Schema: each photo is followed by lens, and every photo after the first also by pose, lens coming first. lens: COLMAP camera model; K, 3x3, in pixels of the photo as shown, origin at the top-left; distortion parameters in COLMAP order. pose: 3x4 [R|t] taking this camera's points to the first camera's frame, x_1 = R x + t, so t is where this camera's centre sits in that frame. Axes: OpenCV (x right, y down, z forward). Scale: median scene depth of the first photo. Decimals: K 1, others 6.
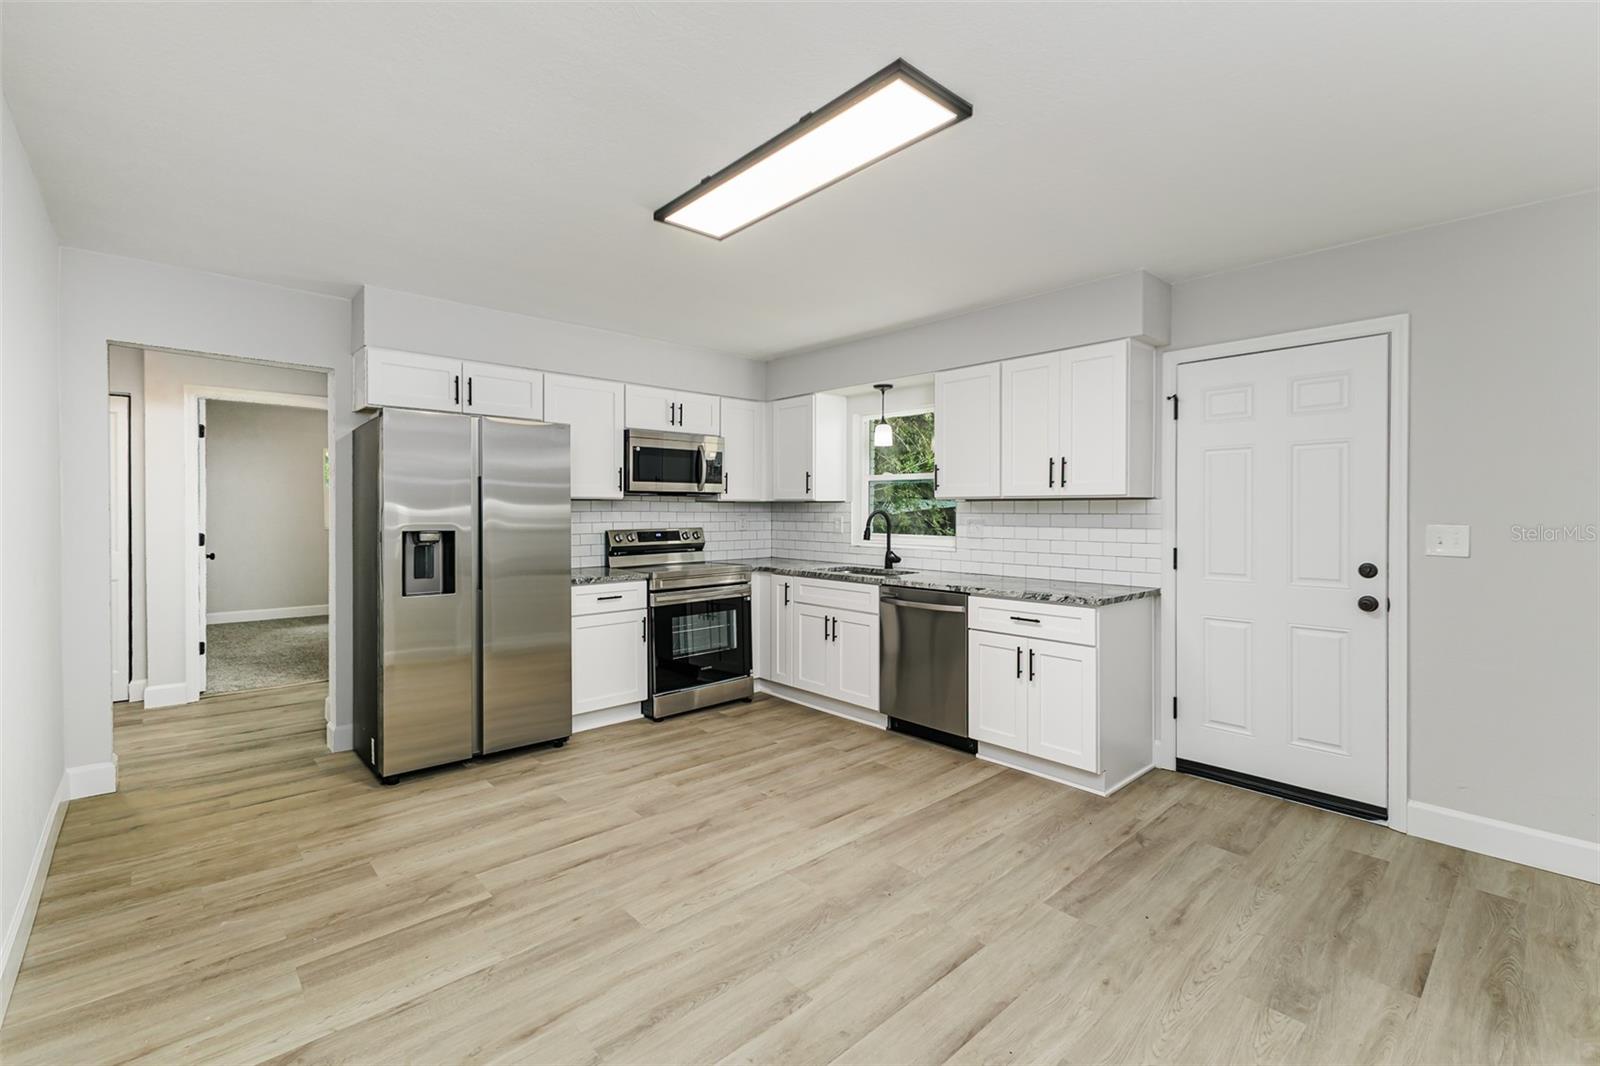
lens RADIAL K [[707.9, 0, 812.6], [0, 707.9, 517.4], [0, 0, 1]] dist [0.009127, -0.003482]
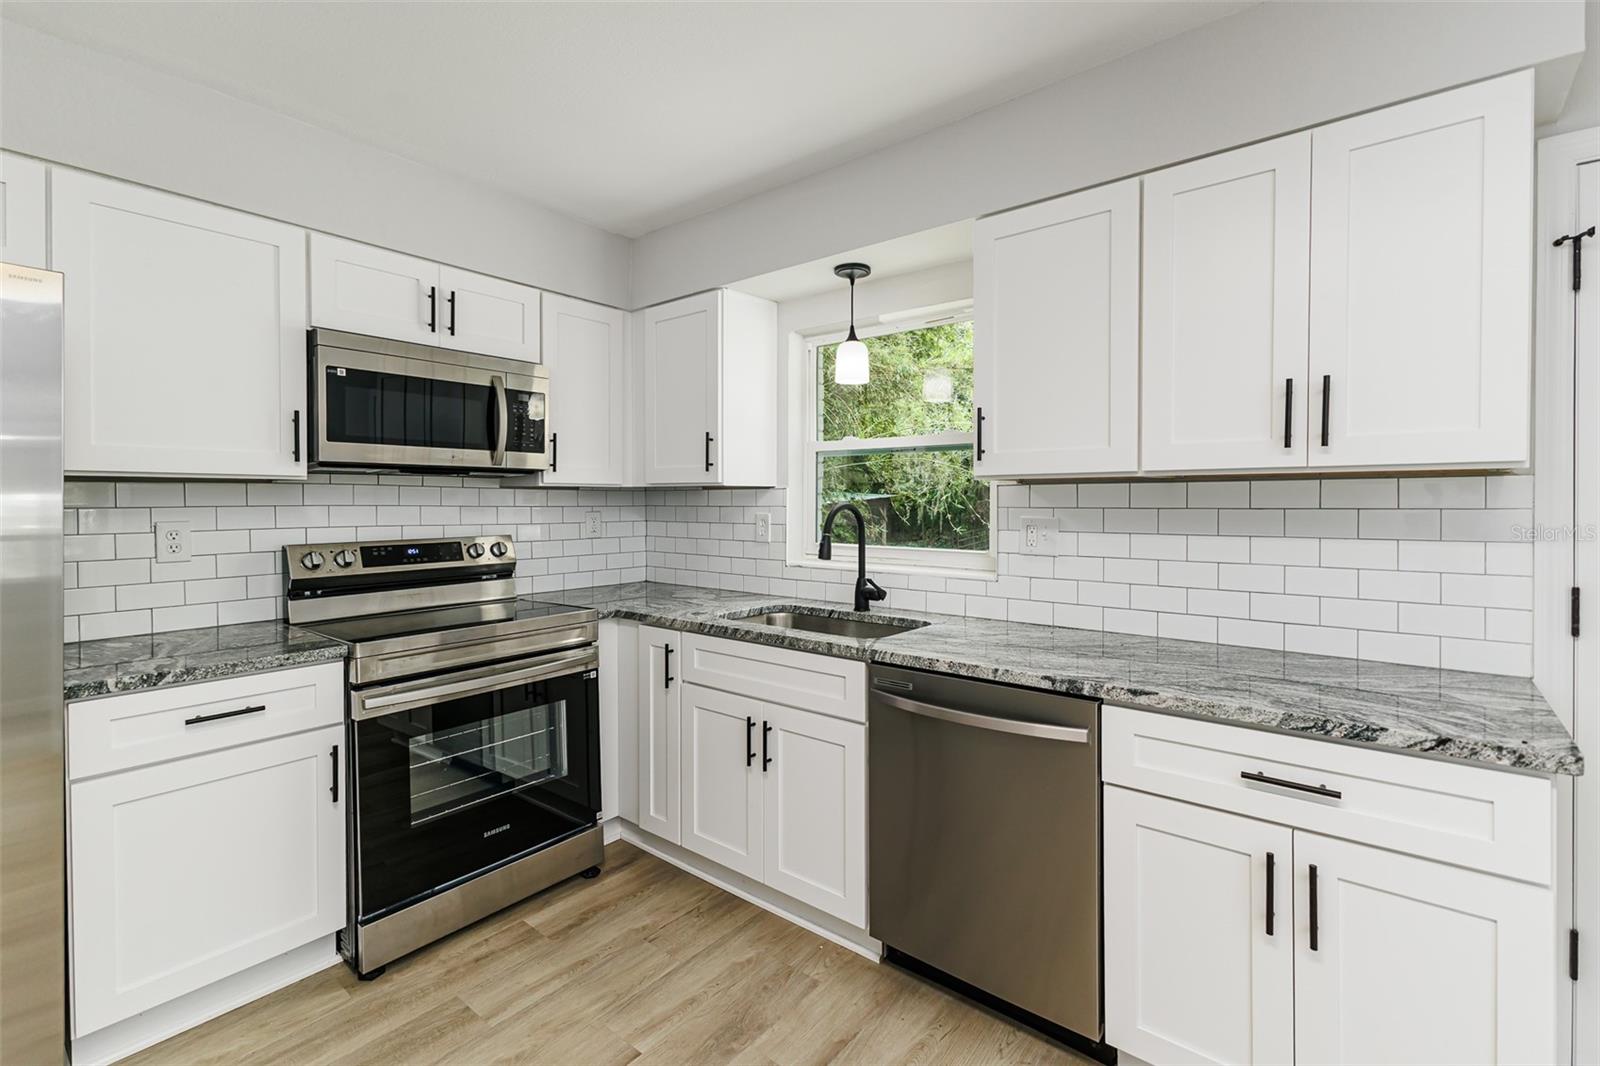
lens RADIAL K [[707.9, 0, 830.7], [0, 707.9, 513.4], [0, 0, 1]] dist [0.009127, -0.003482]
pose [[0.985212, -0.004302, 0.171288, -0.009142], [0.003681, 0.999985, 0.003938, -0.004348], [-0.171303, -0.003249, 0.985213, 0.535831]]
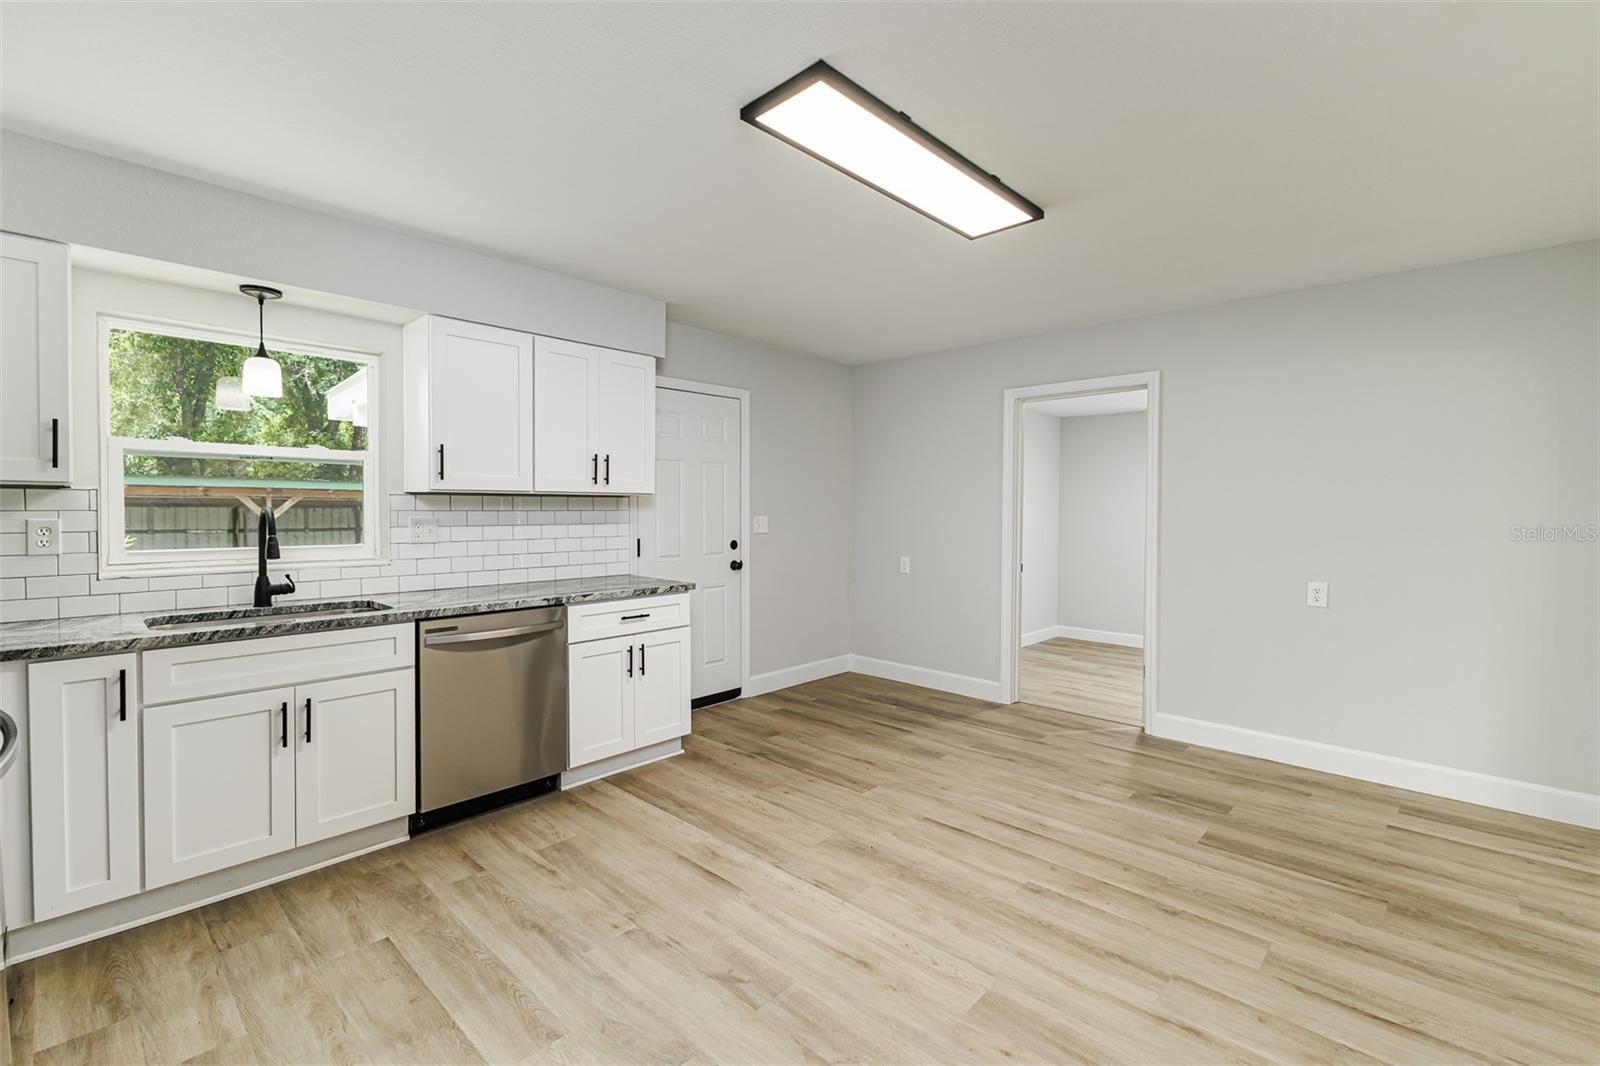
lens RADIAL K [[707.9, 0, 778.0], [0, 707.9, 526.6], [0, 0, 1]] dist [0.009127, -0.003482]
pose [[-0.060877, -0.030226, 0.997688, -0.570408], [0.007292, 0.999501, 0.030725, -0.009887], [-0.998119, 0.009146, -0.060626, 0.694163]]
